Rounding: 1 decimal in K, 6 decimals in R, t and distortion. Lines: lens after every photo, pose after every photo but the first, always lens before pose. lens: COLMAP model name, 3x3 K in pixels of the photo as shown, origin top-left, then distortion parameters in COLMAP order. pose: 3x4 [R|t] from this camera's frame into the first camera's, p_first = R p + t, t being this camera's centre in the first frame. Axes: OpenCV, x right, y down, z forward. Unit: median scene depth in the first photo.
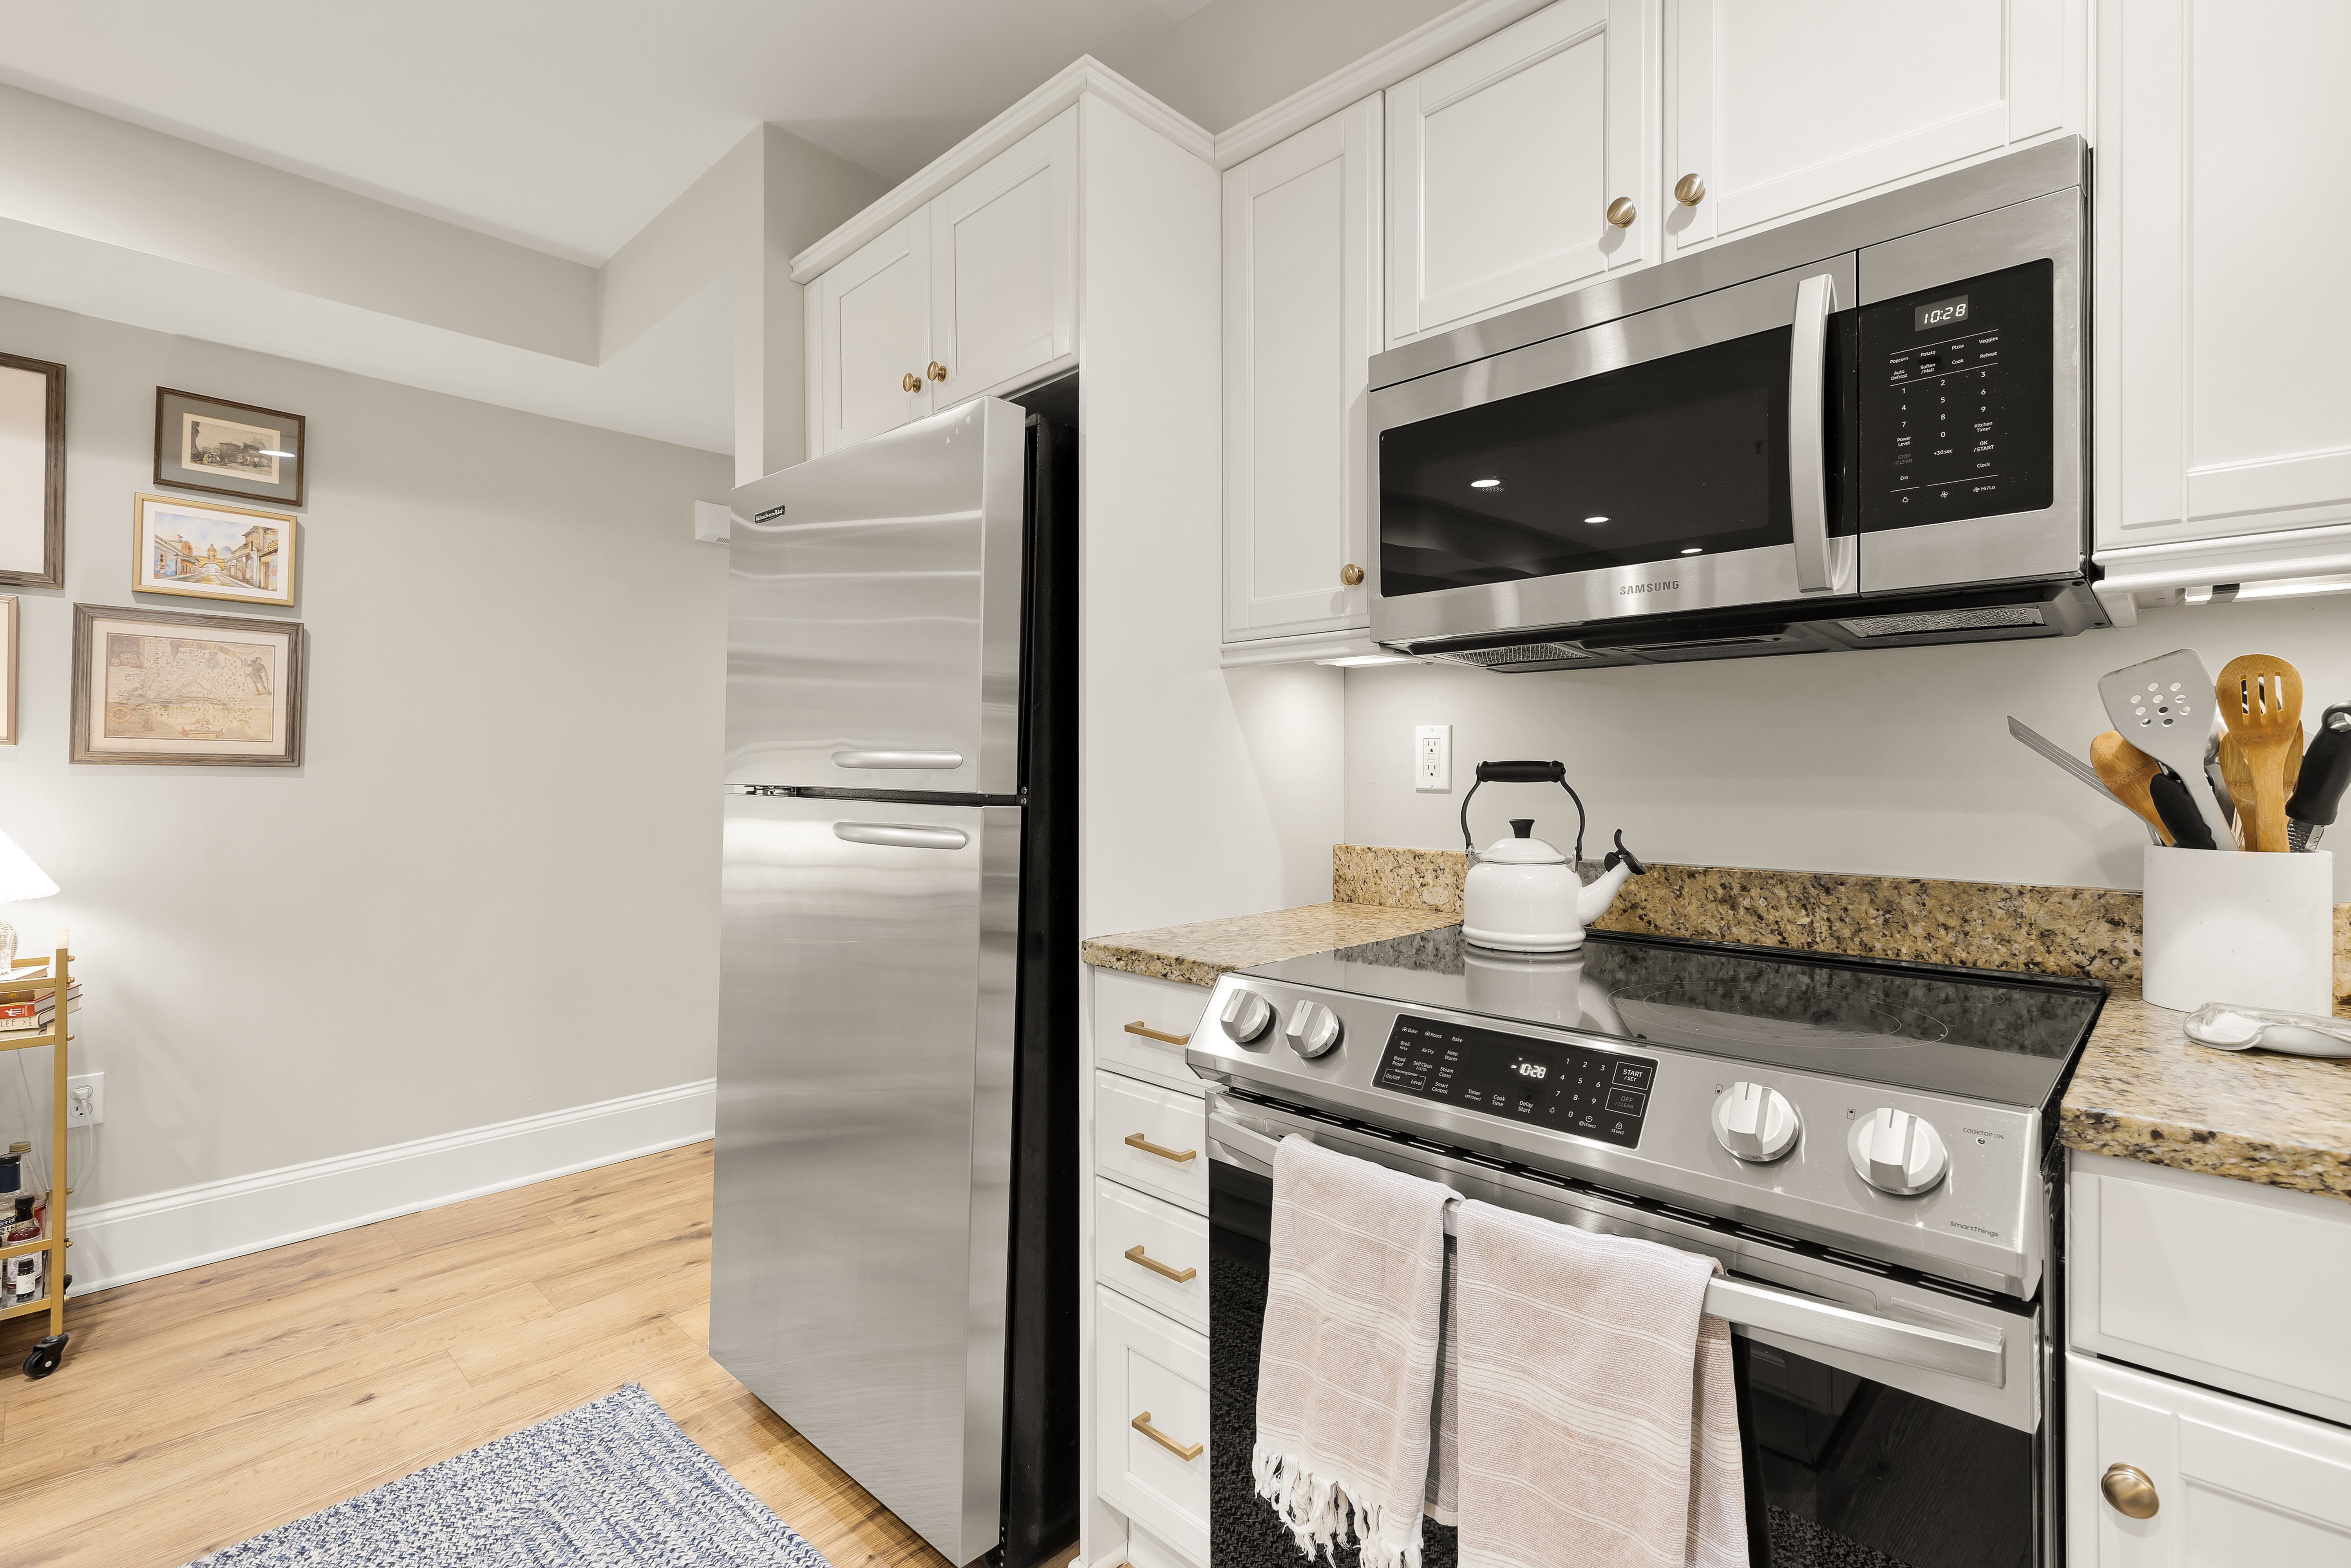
lens RADIAL K [[1064.2, 0, 1167.8], [0, 1064.2, 772.2], [0, 0, 1]] dist [0.004858, -0.002358]
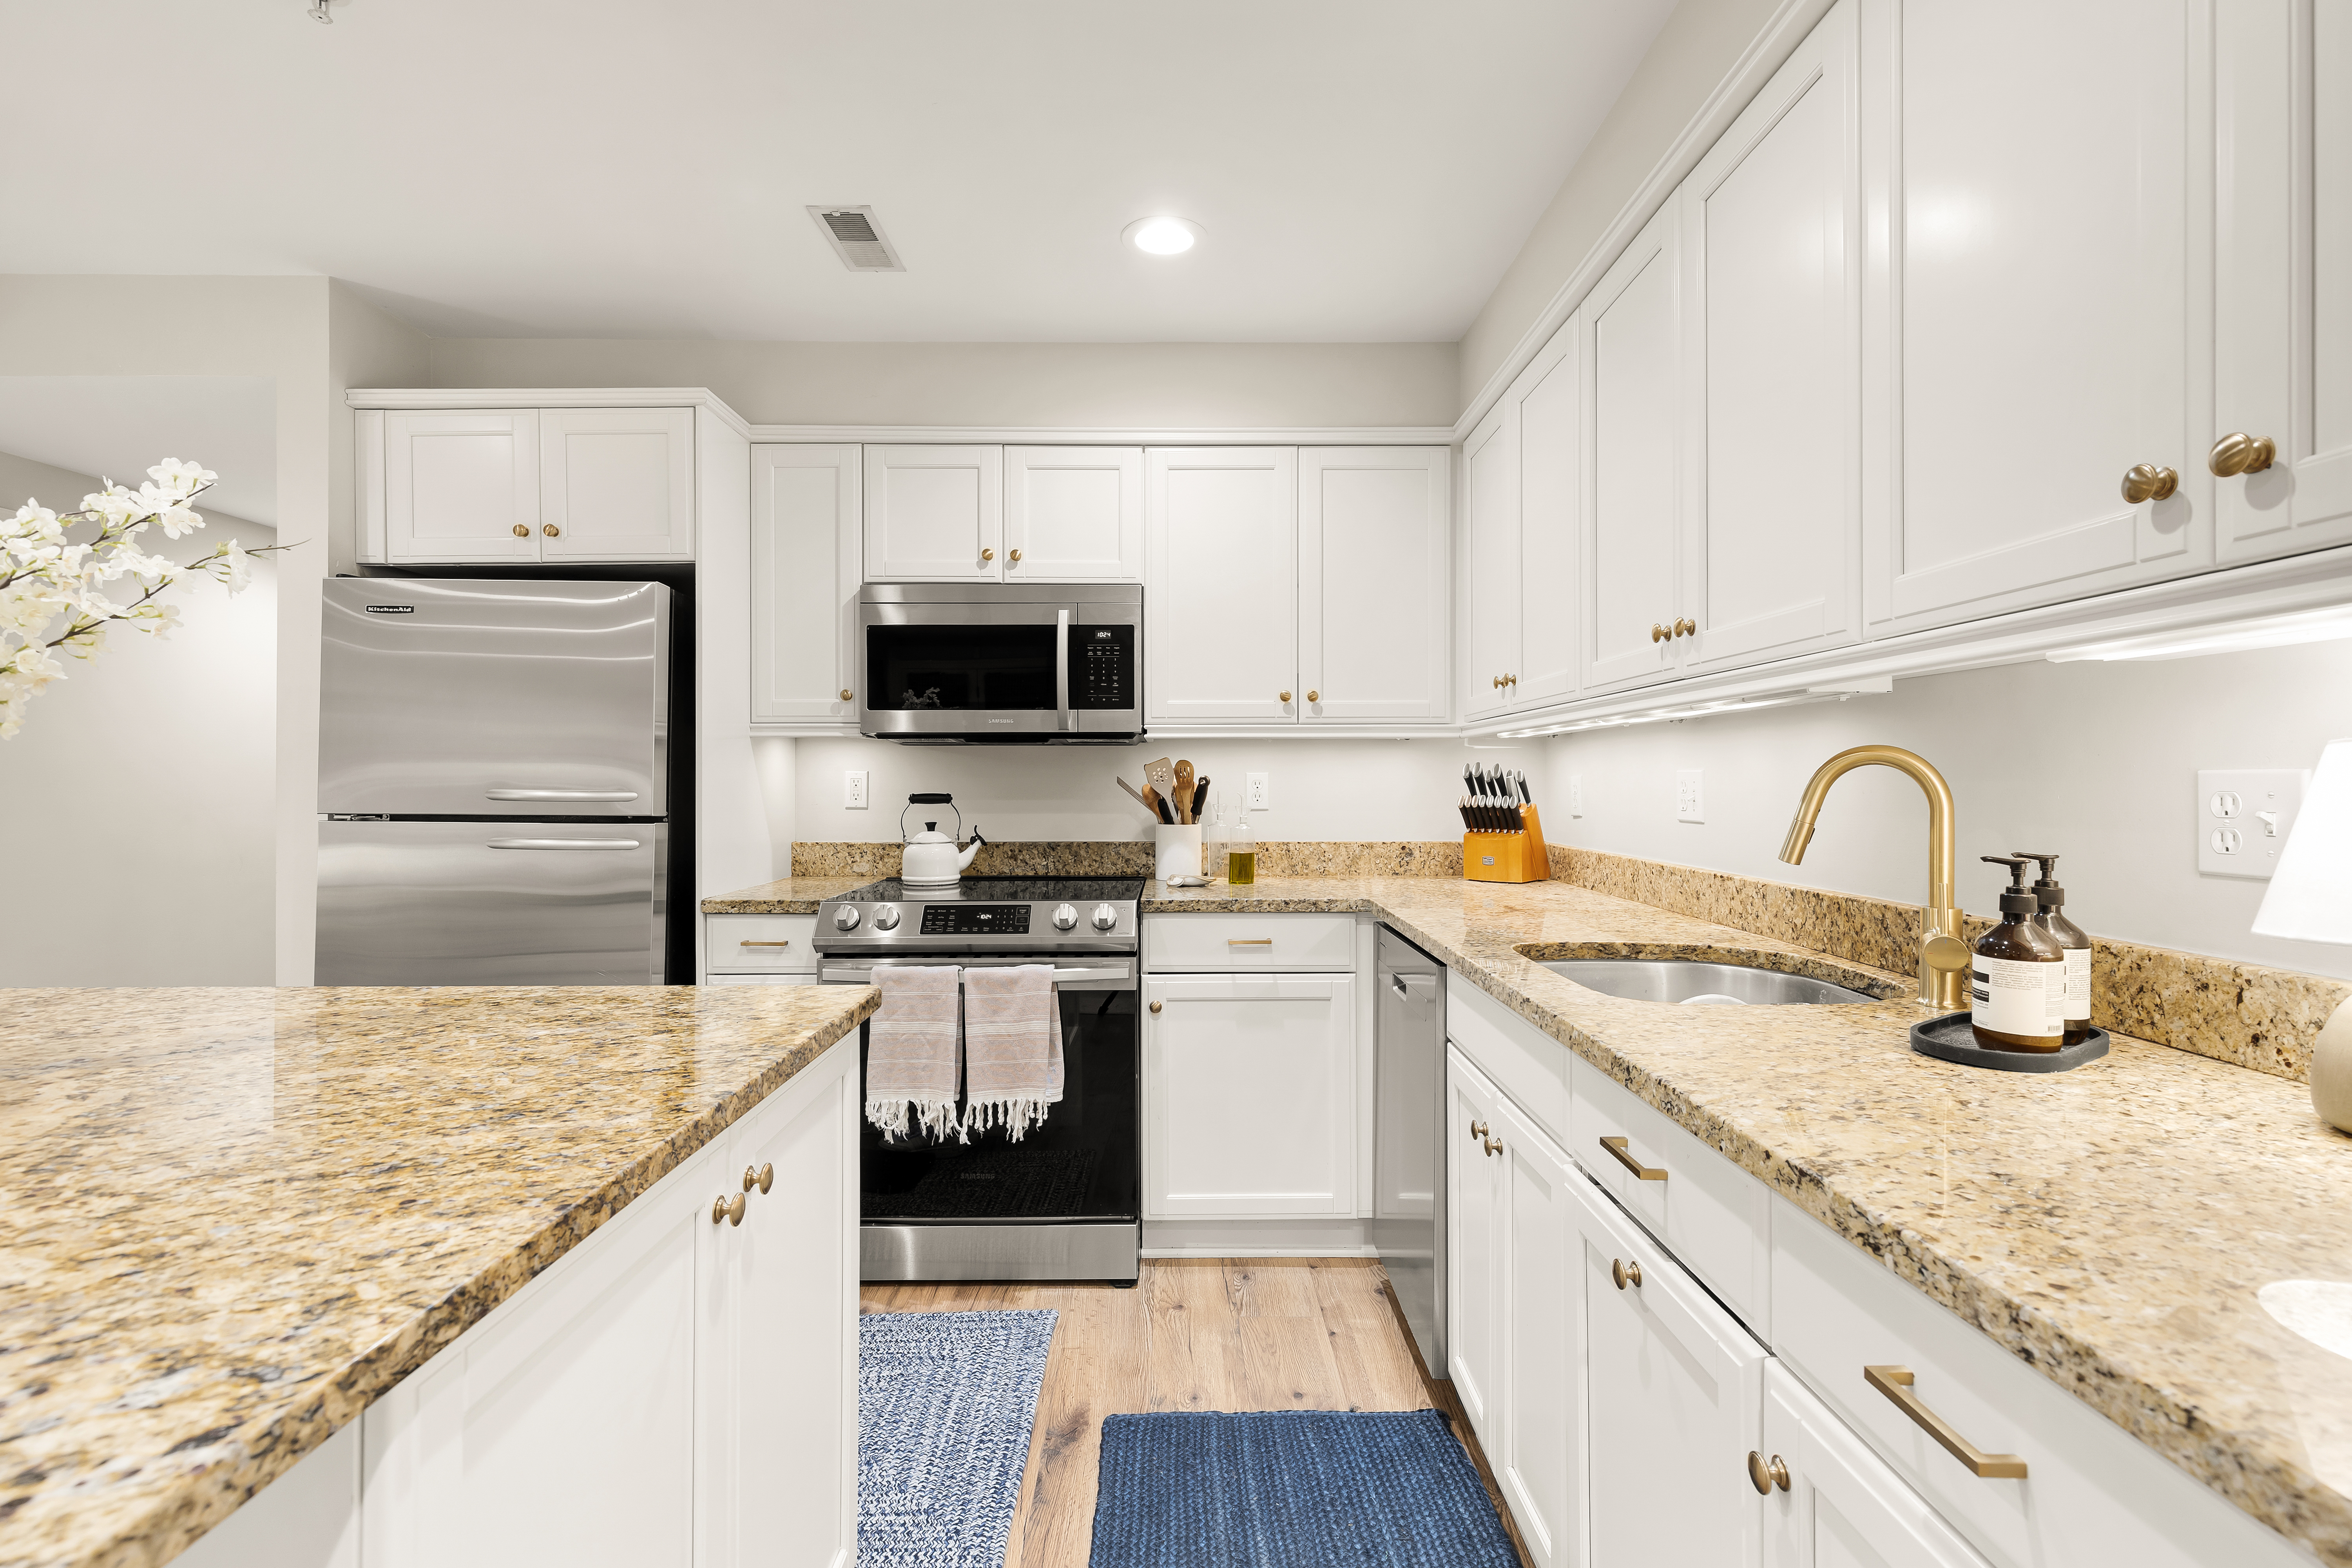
lens RADIAL K [[1064.8, 0, 1175.7], [0, 1064.8, 779.9], [0, 0, 1]] dist [0.004858, -0.002358]
pose [[0.718261, -0.000563, 0.695774, -0.854401], [0.001925, 0.999997, -0.001179, -0.037106], [-0.695771, 0.002186, 0.718260, -0.898565]]
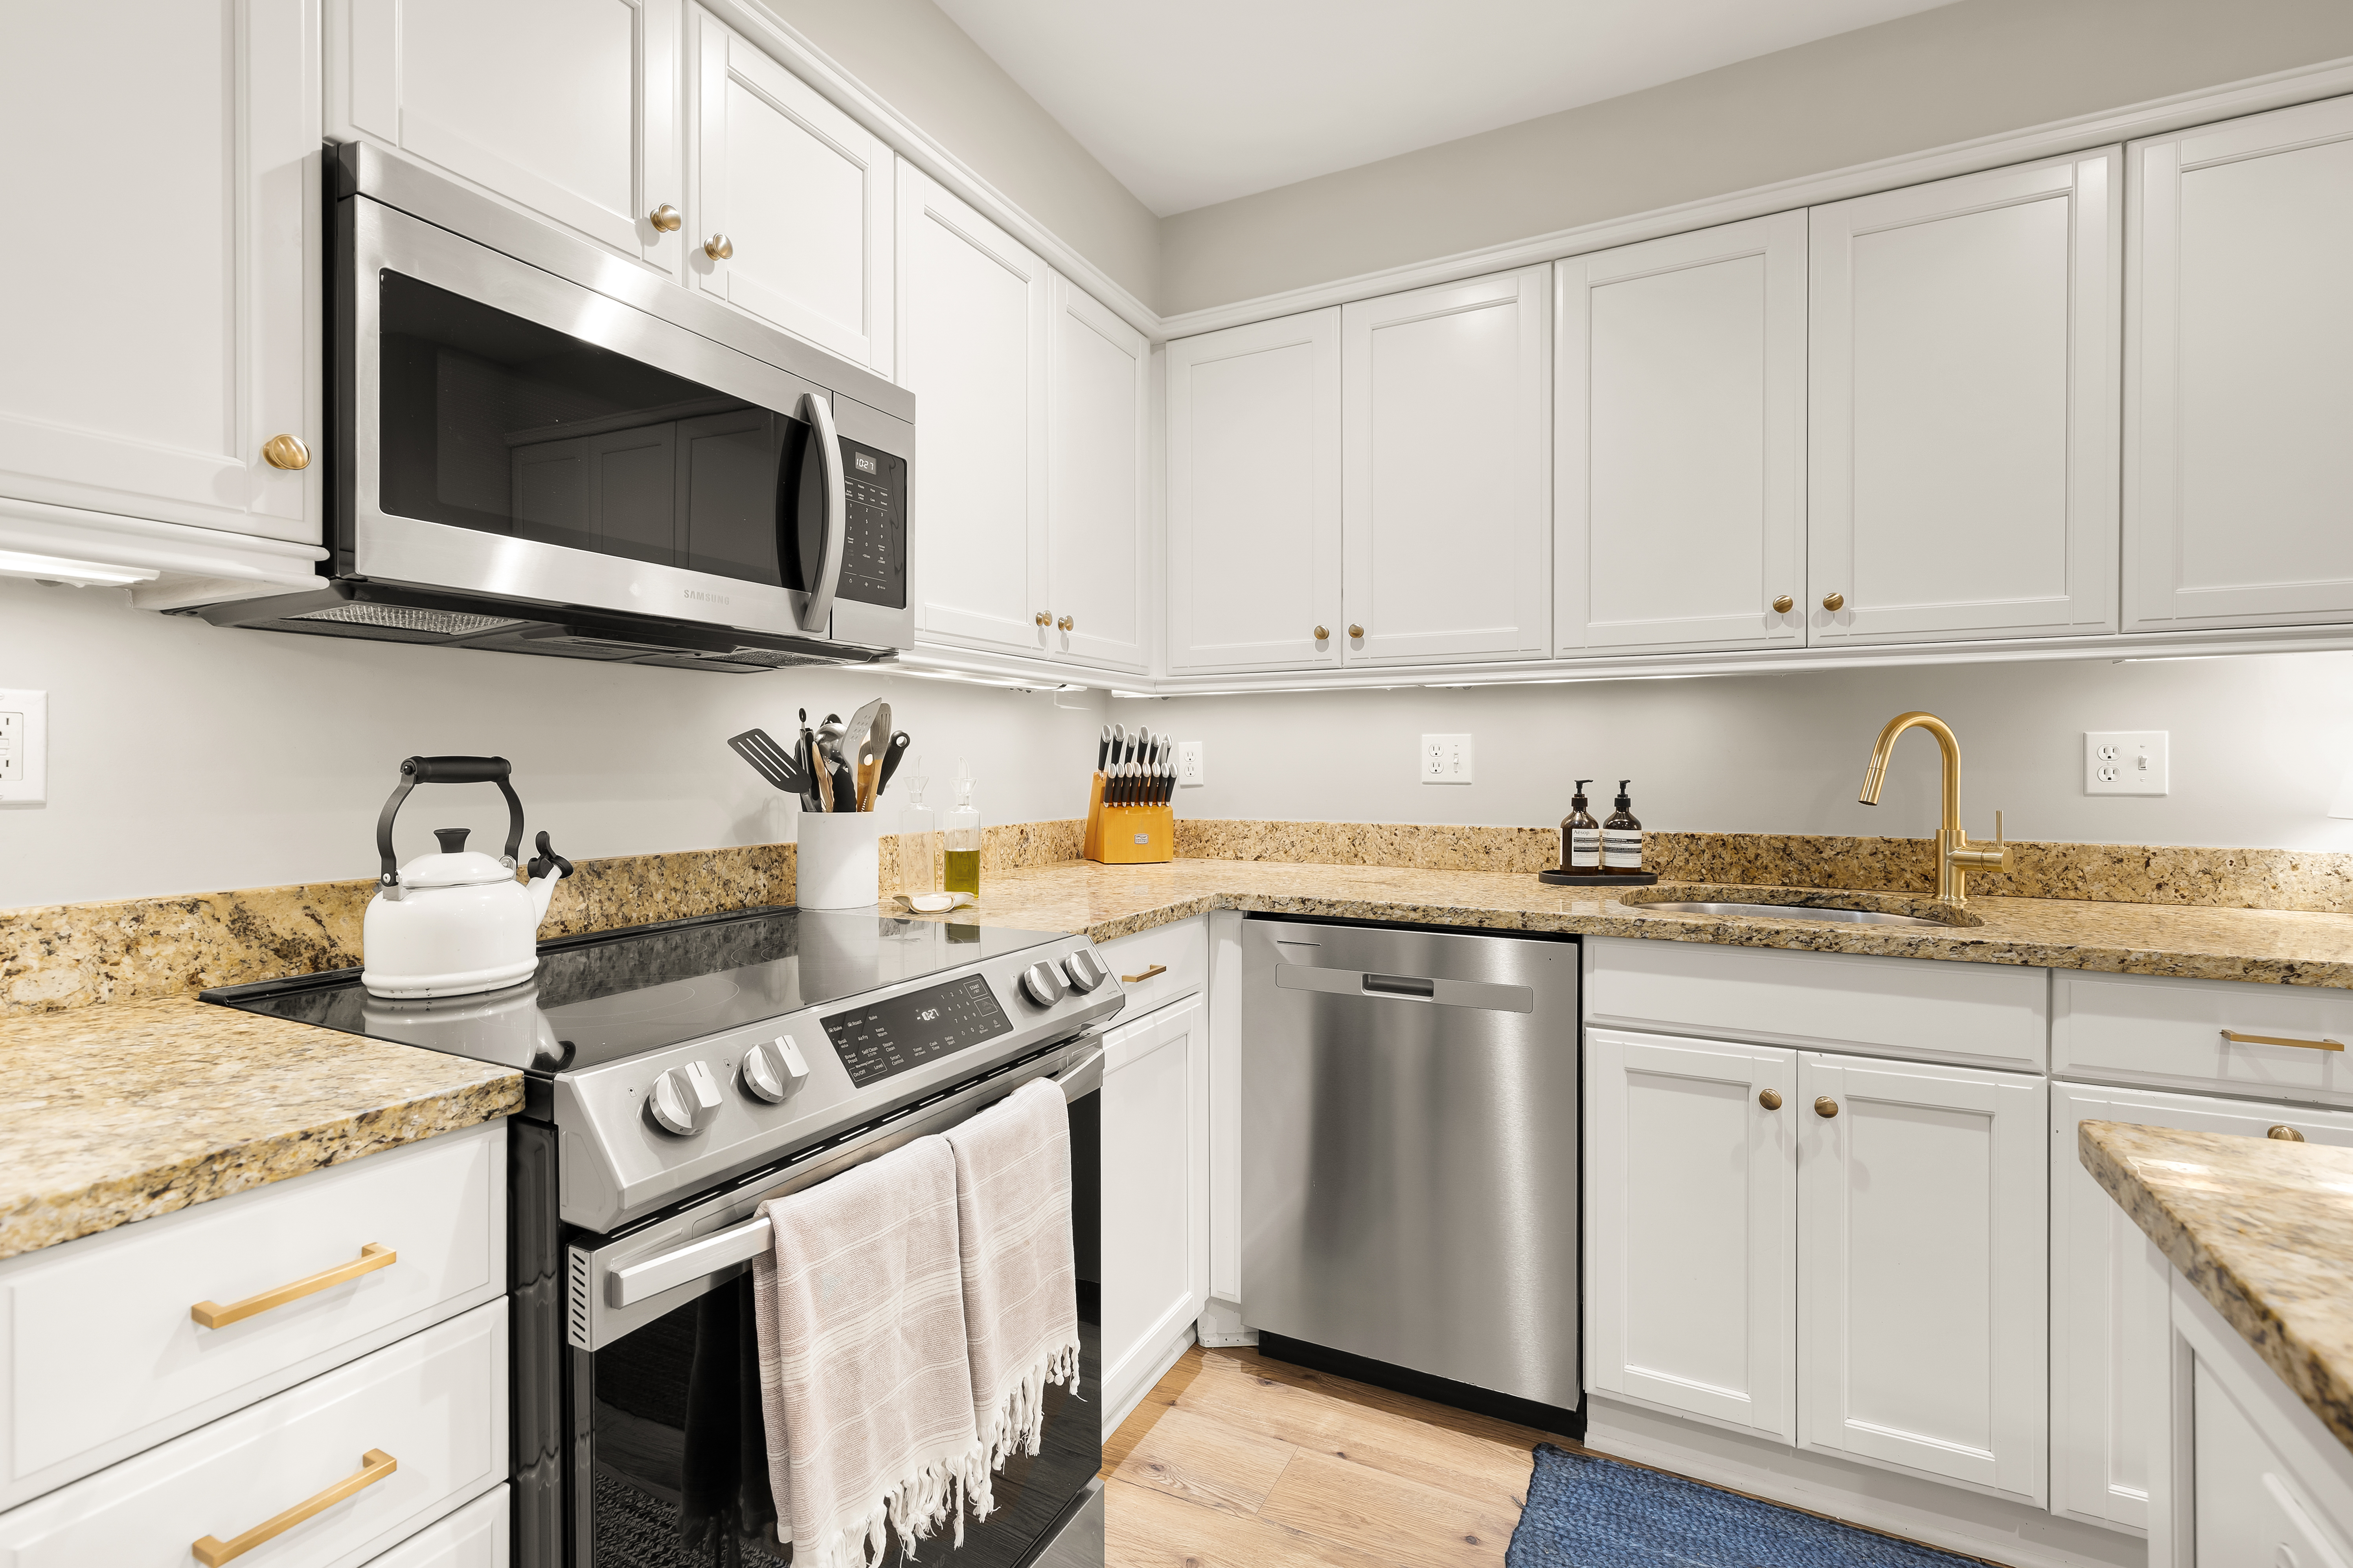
lens RADIAL K [[1065.1, 0, 1170.0], [0, 1065.1, 771.8], [0, 0, 1]] dist [0.004858, -0.002358]
pose [[-0.282211, -0.006593, 0.959330, -0.675451], [0.002861, 0.999966, 0.007714, -0.004174], [-0.959348, 0.004921, -0.282183, 0.812342]]
